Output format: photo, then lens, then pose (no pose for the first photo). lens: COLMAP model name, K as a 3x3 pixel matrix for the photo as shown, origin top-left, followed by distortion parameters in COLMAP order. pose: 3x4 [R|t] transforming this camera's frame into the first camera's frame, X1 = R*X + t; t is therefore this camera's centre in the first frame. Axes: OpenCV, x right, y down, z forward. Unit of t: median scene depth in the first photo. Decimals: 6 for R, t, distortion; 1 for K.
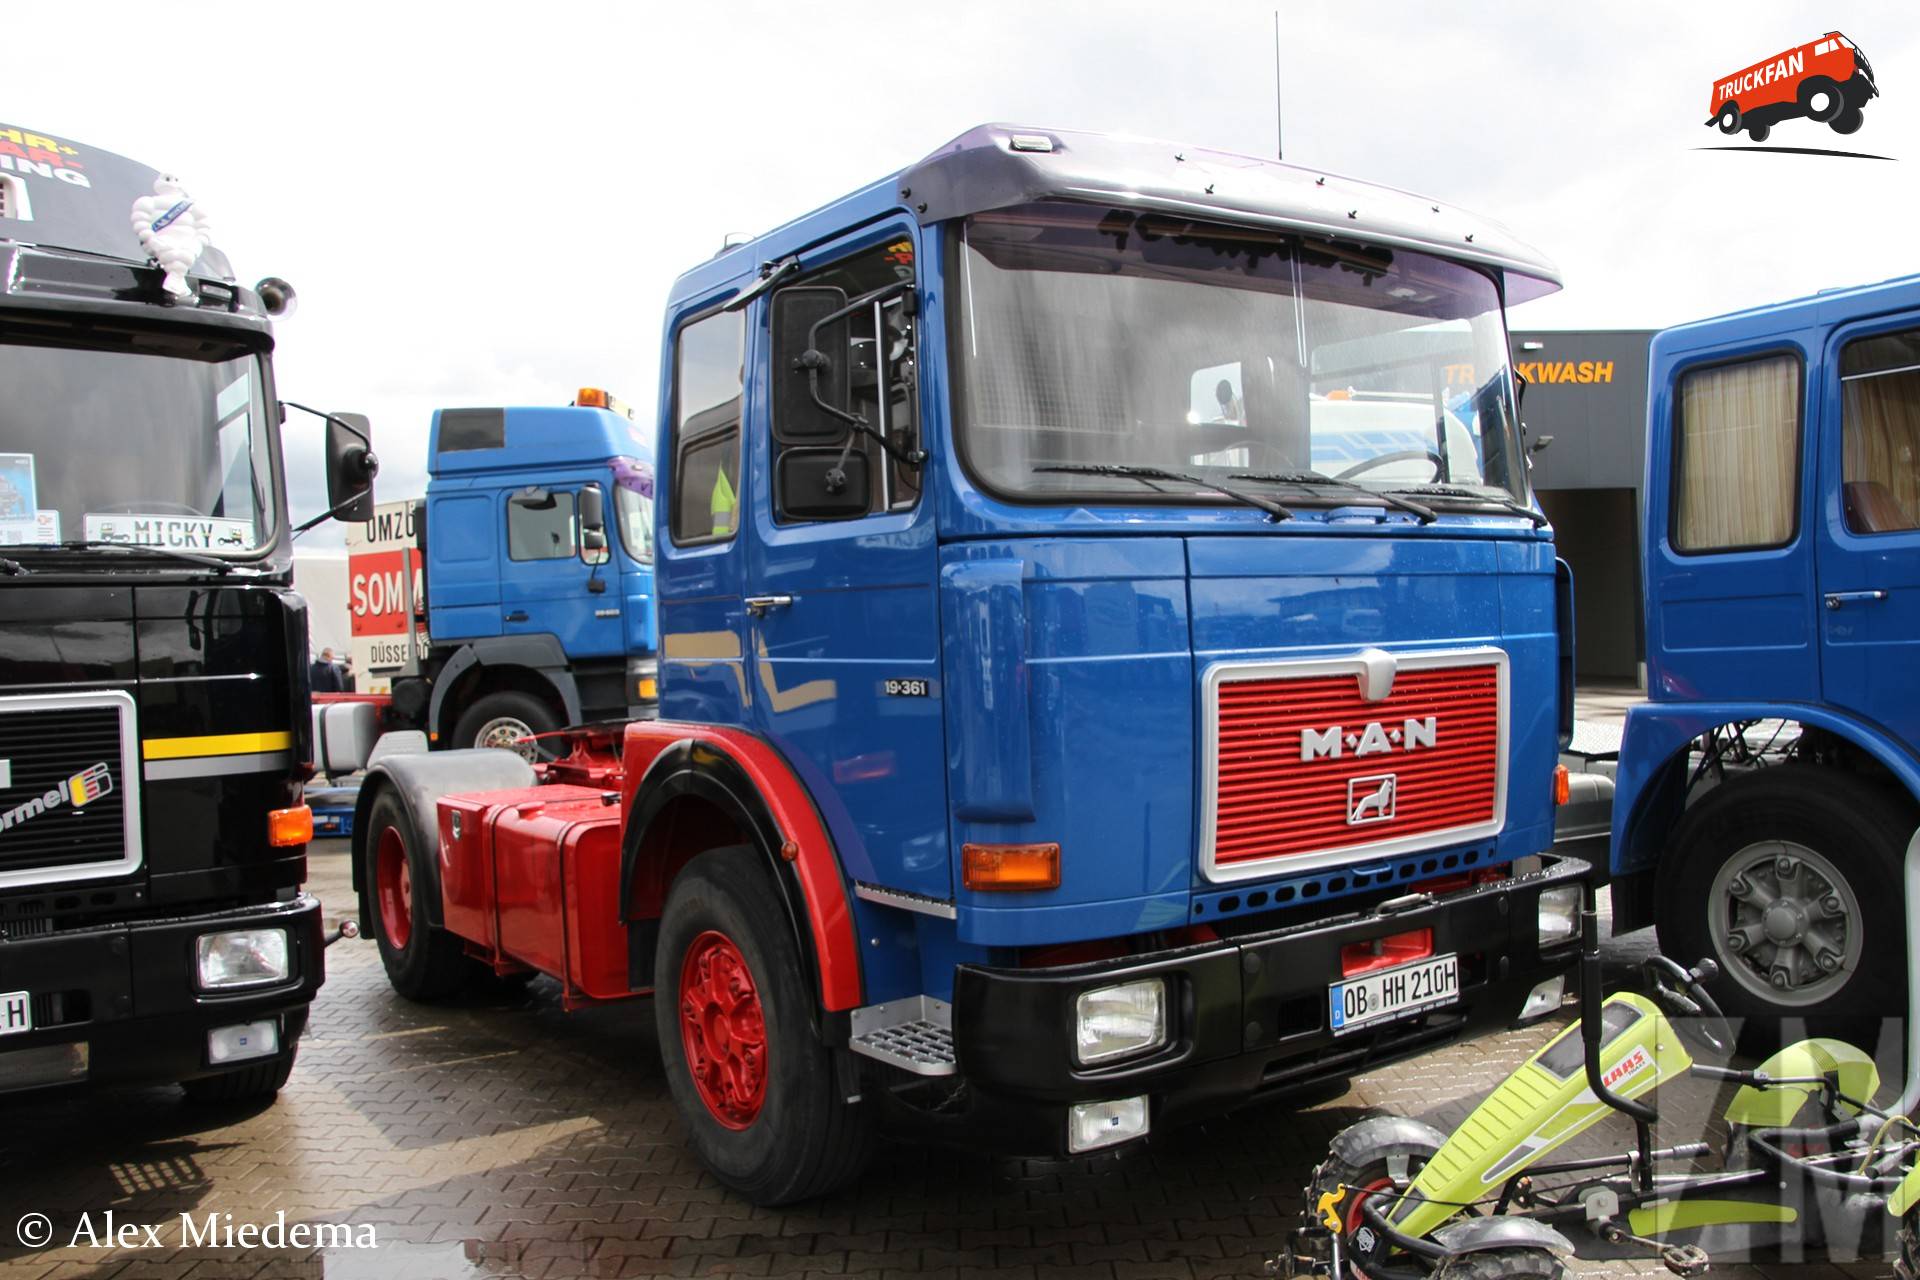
lens RADIAL K [[1586.6, 0, 968.1], [0, 1586.6, 651.1], [0, 0, 1]] dist [-0.137525, 0.068614]
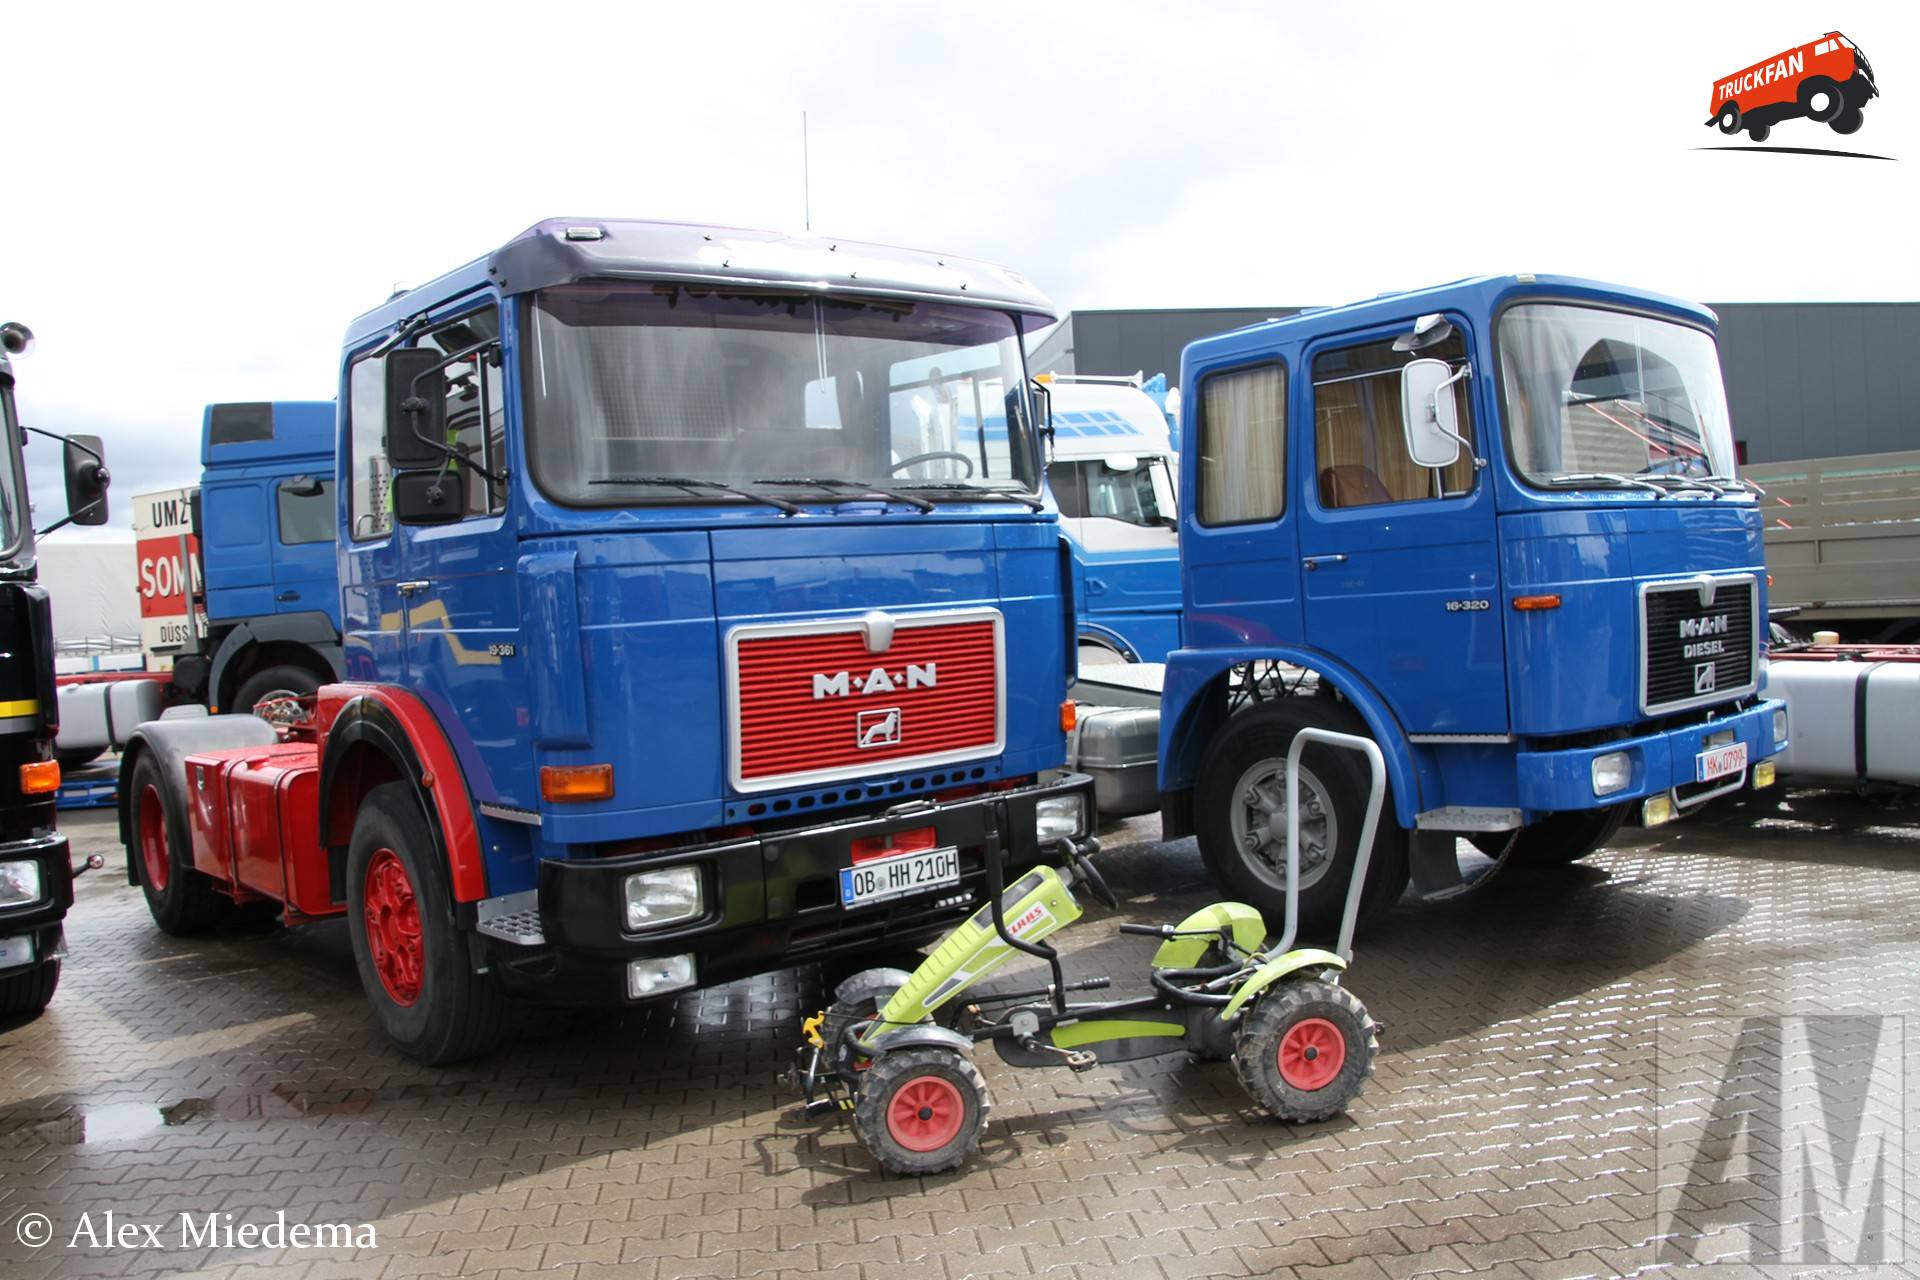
lens RADIAL K [[1586.6, 0, 965.9], [0, 1586.6, 646.5], [0, 0, 1]] dist [-0.137525, 0.068614]
pose [[0.994869, -0.024724, 0.098106, 0.197854], [0.022710, 0.999509, 0.021596, 0.000655], [-0.098592, -0.019257, 0.994942, -0.300542]]
